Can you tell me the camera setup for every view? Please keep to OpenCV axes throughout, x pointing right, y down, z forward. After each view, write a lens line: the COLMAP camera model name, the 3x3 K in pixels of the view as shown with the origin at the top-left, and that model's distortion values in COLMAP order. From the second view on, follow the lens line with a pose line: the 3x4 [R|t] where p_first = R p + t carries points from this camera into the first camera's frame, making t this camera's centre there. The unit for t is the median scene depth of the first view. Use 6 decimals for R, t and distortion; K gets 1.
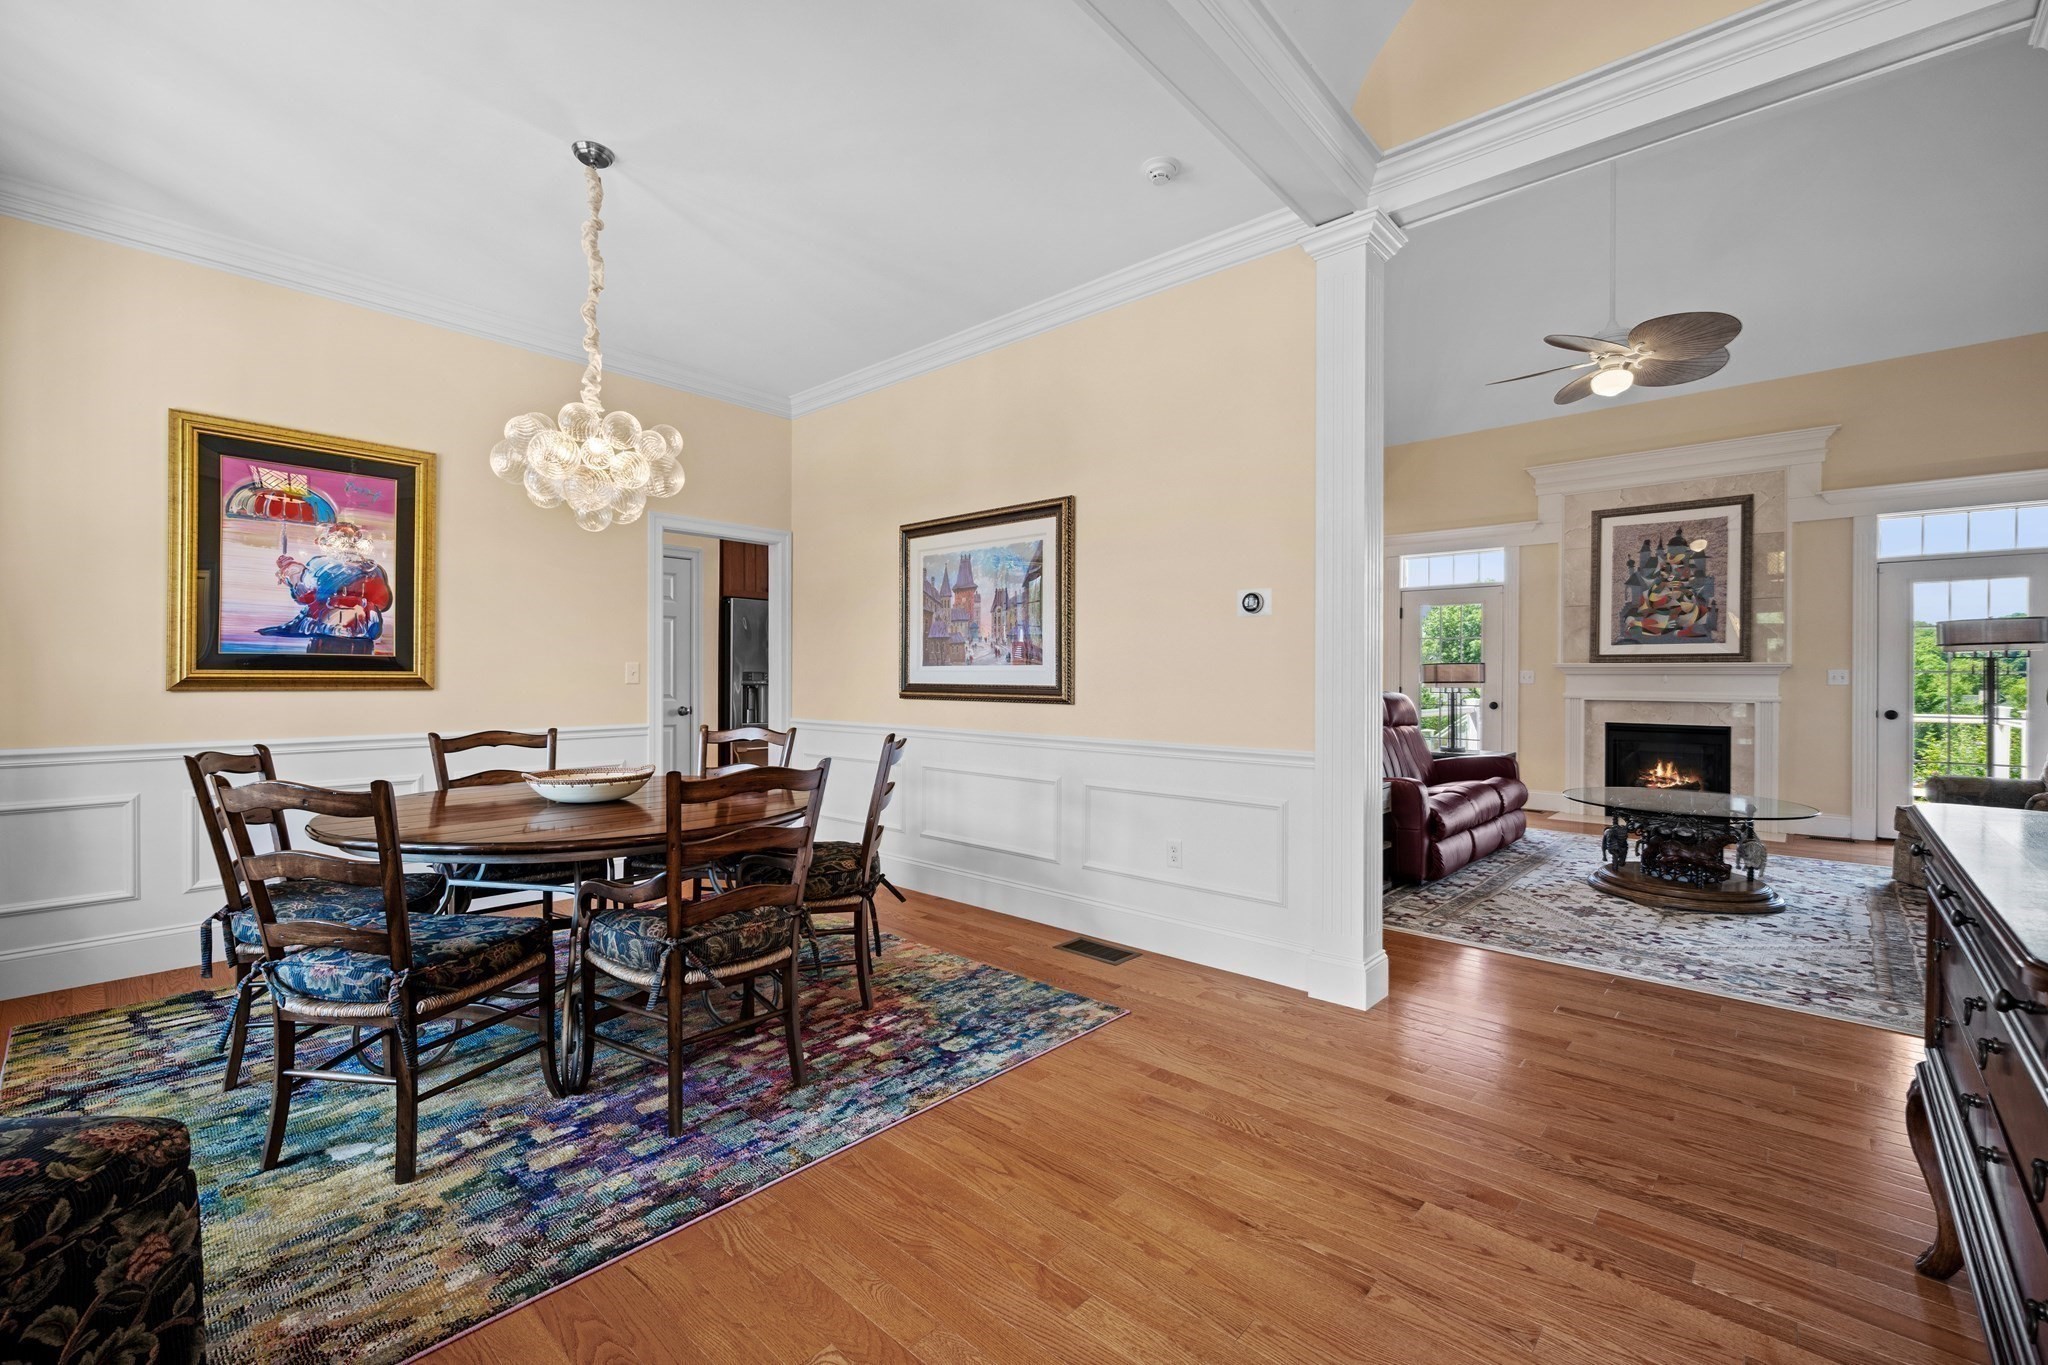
lens RADIAL K [[843.6, 0, 1014.5], [0, 843.6, 674.1], [0, 0, 1]] dist [-0.009828, -0.000179]
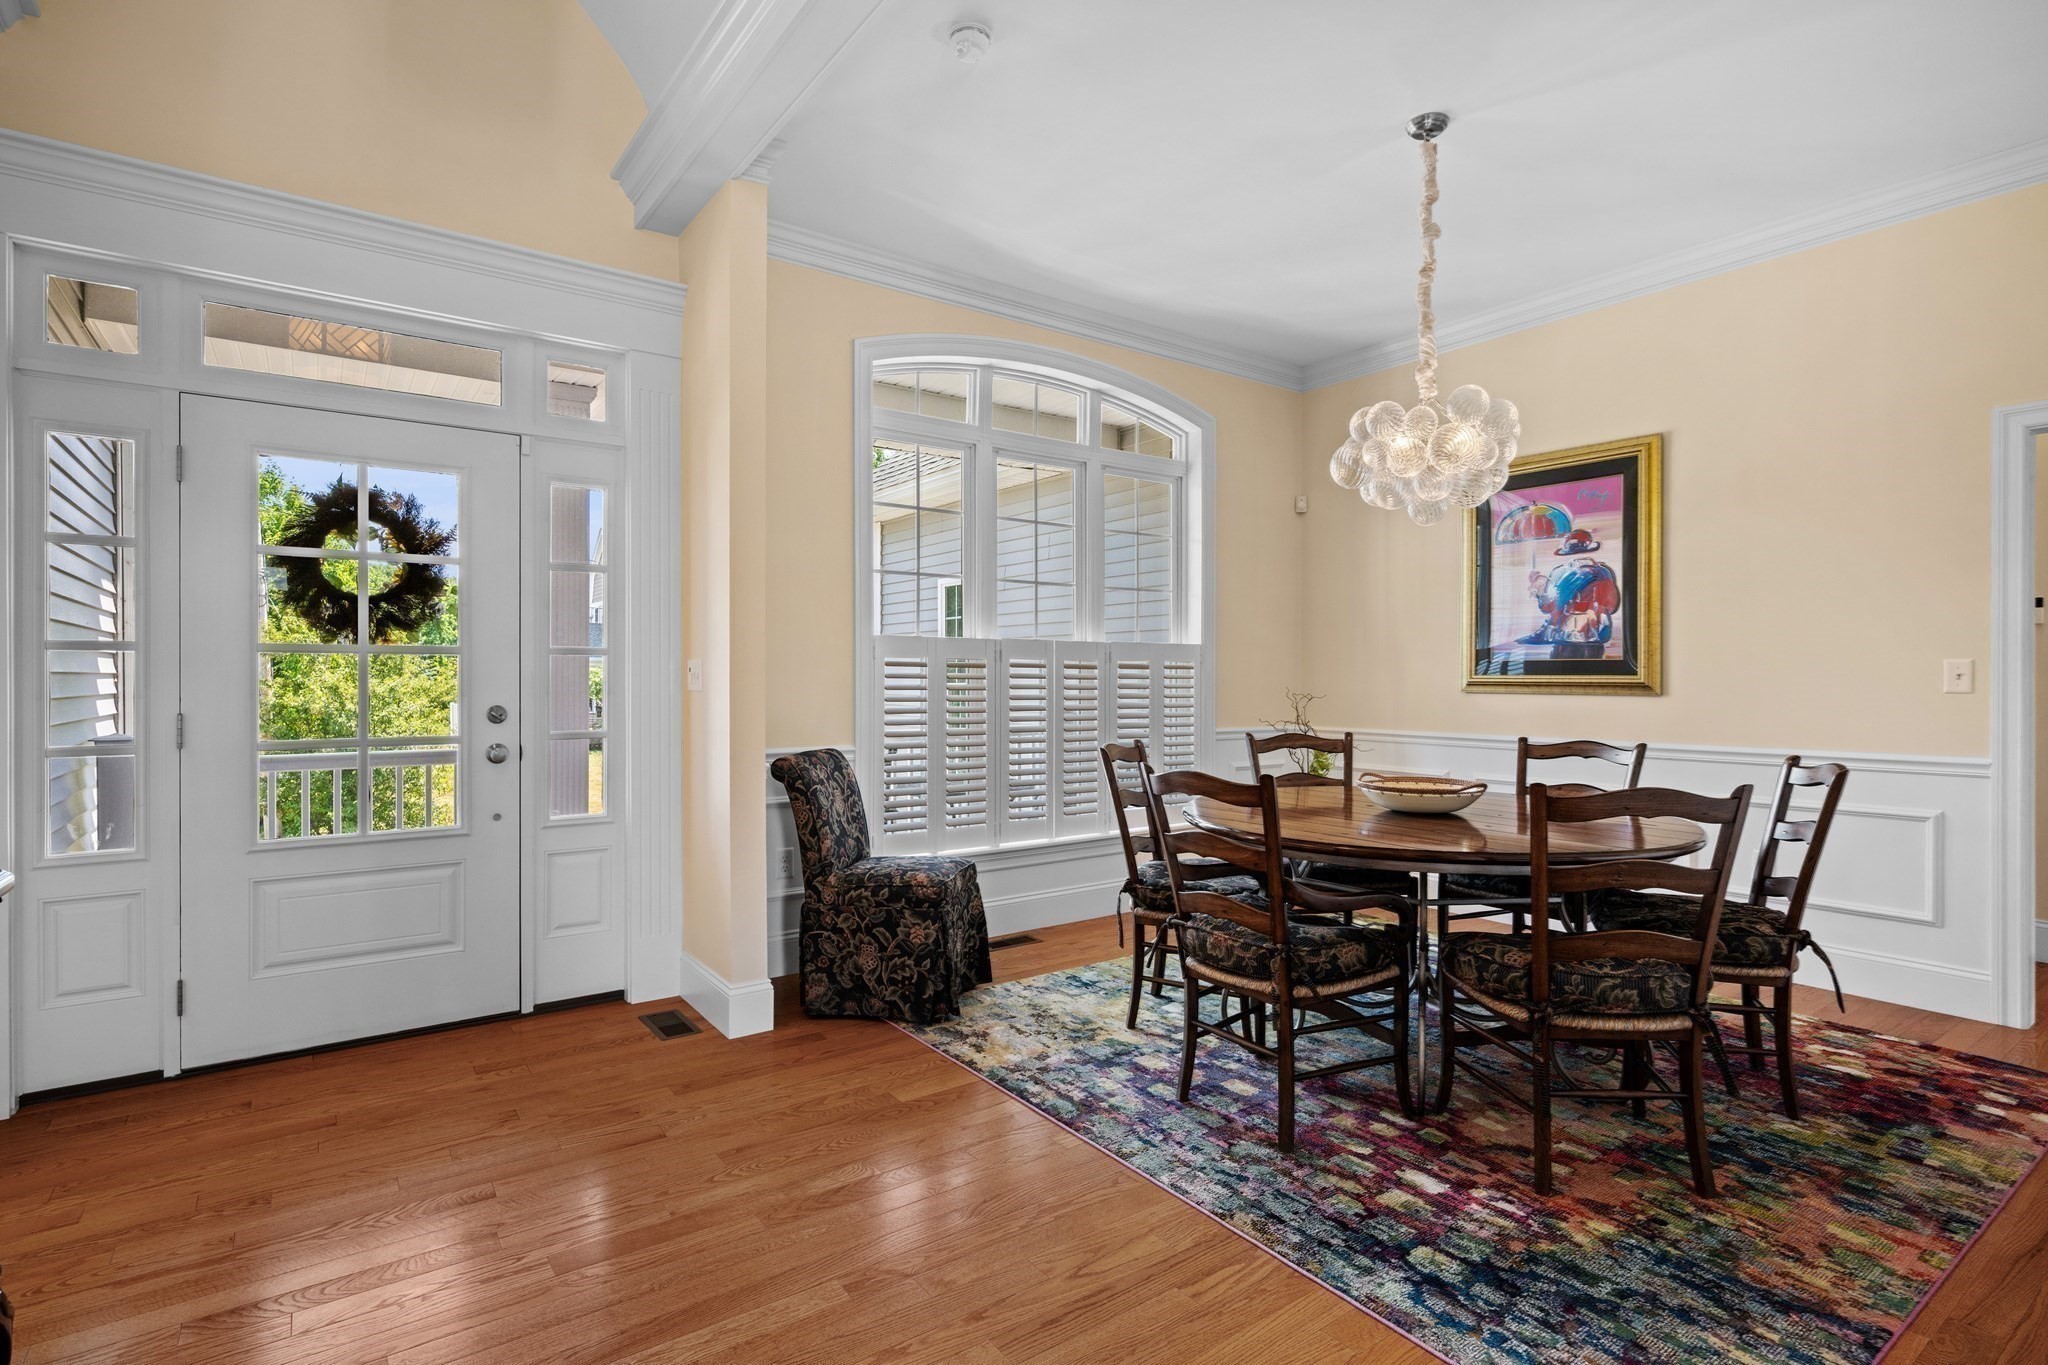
lens RADIAL K [[977.1, 0, 1053.7], [0, 977.1, 671.9], [0, 0, 1]] dist [-0.008314, 0.000218]
pose [[-0.177961, -0.009344, -0.983993, 0.537264], [0.001855, 0.999950, -0.009831, 0.002855], [0.984036, -0.003575, -0.177935, 0.649199]]
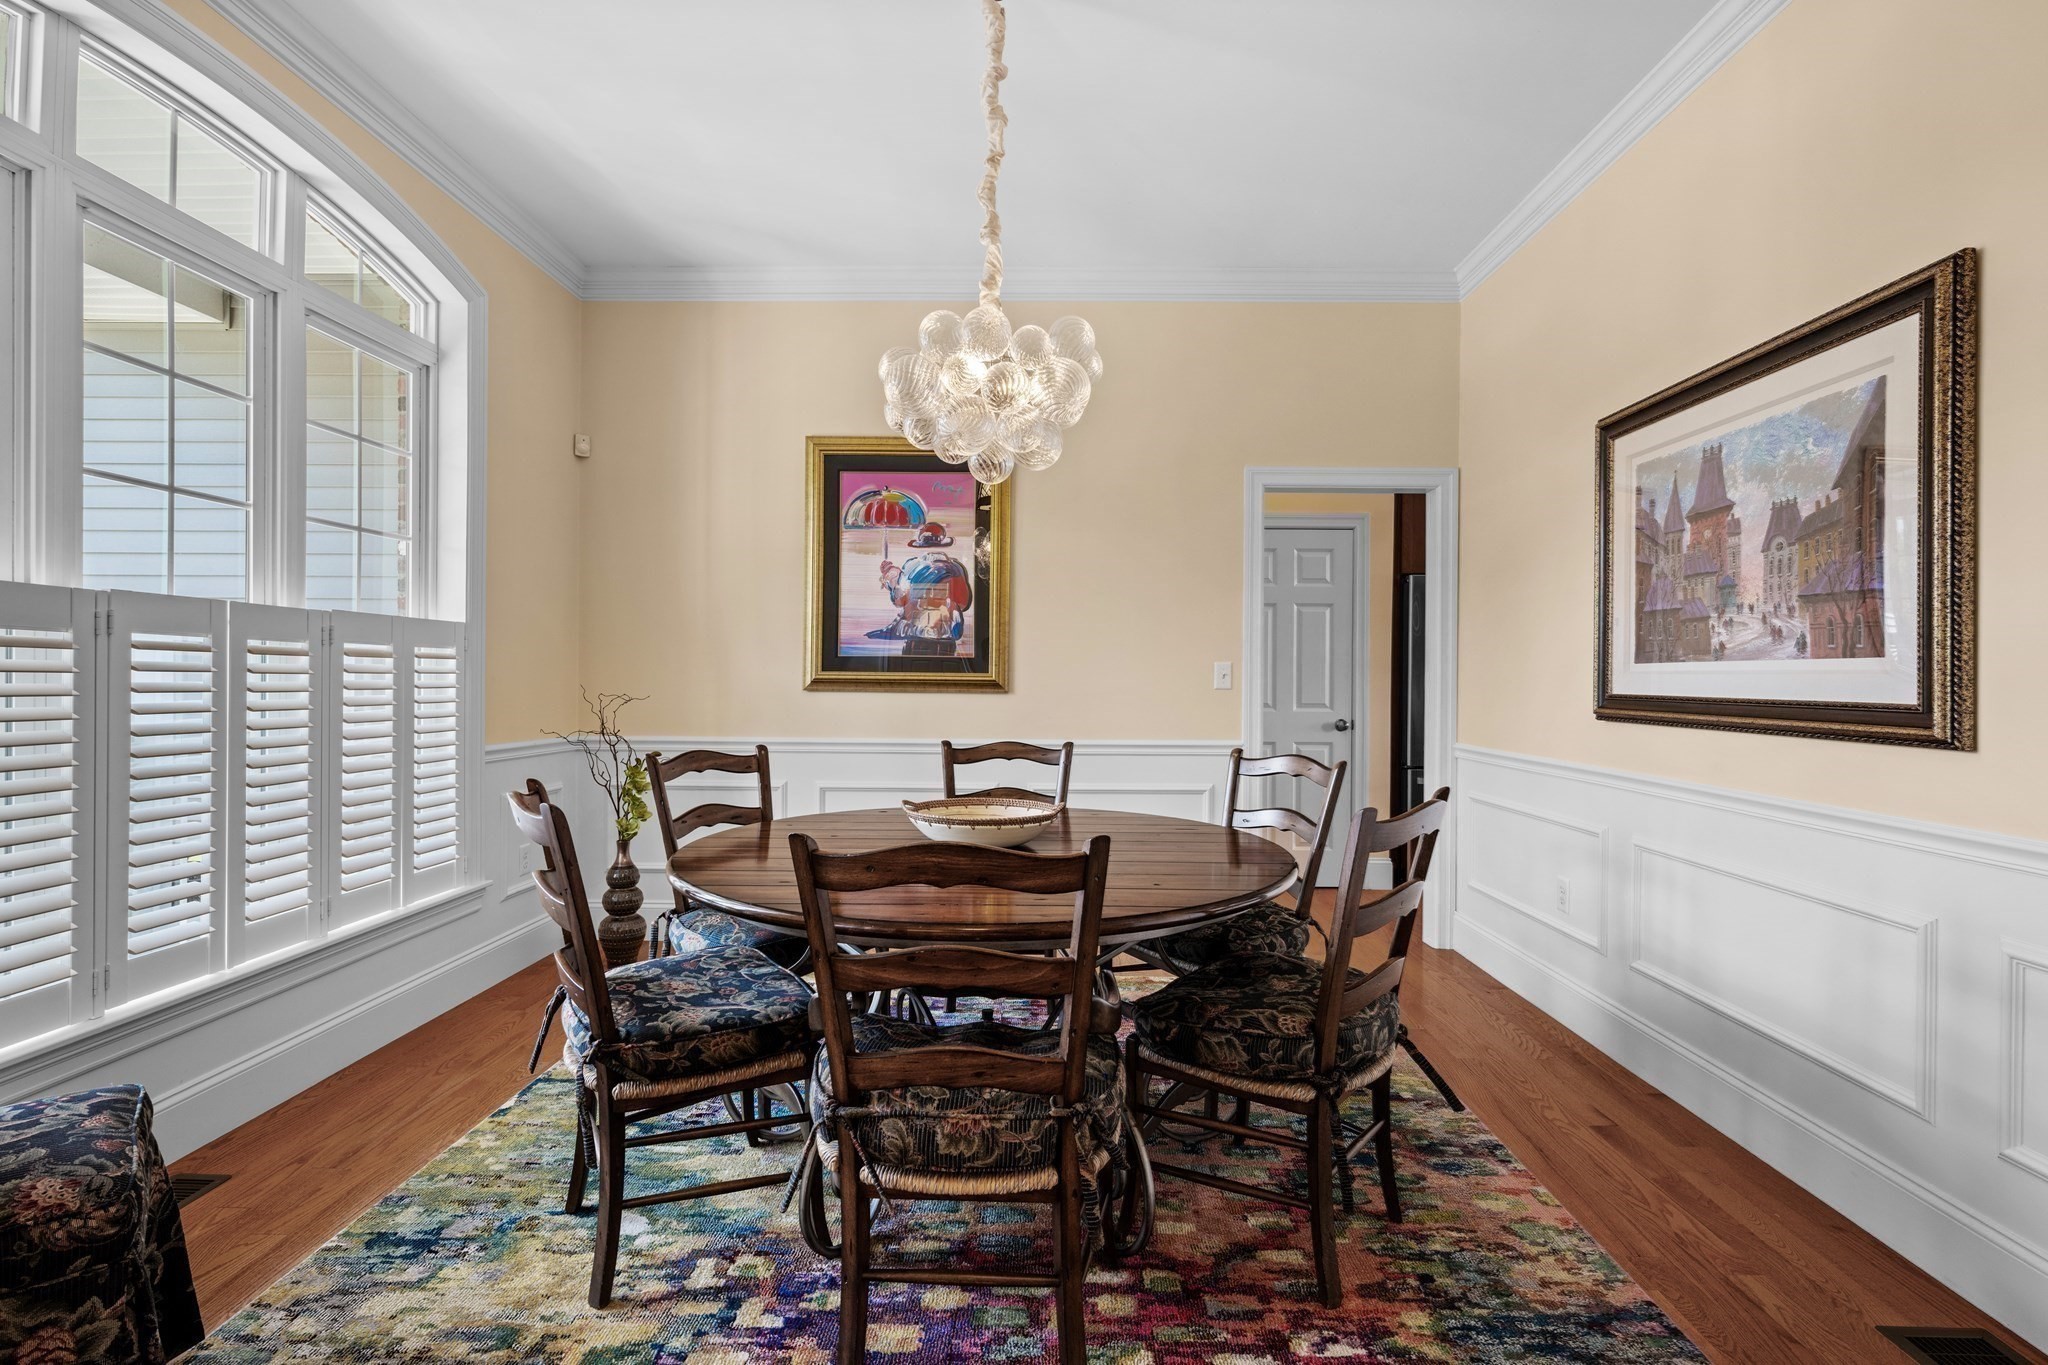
lens RADIAL K [[934.5, 0, 1031.6], [0, 934.5, 675.8], [0, 0, 1]] dist [0.000088, -0.001040]
pose [[0.662779, 0.001315, -0.748814, 0.120925], [-0.003627, 0.999992, -0.001455, 0.001562], [0.748806, 0.003680, 0.662778, 0.395629]]
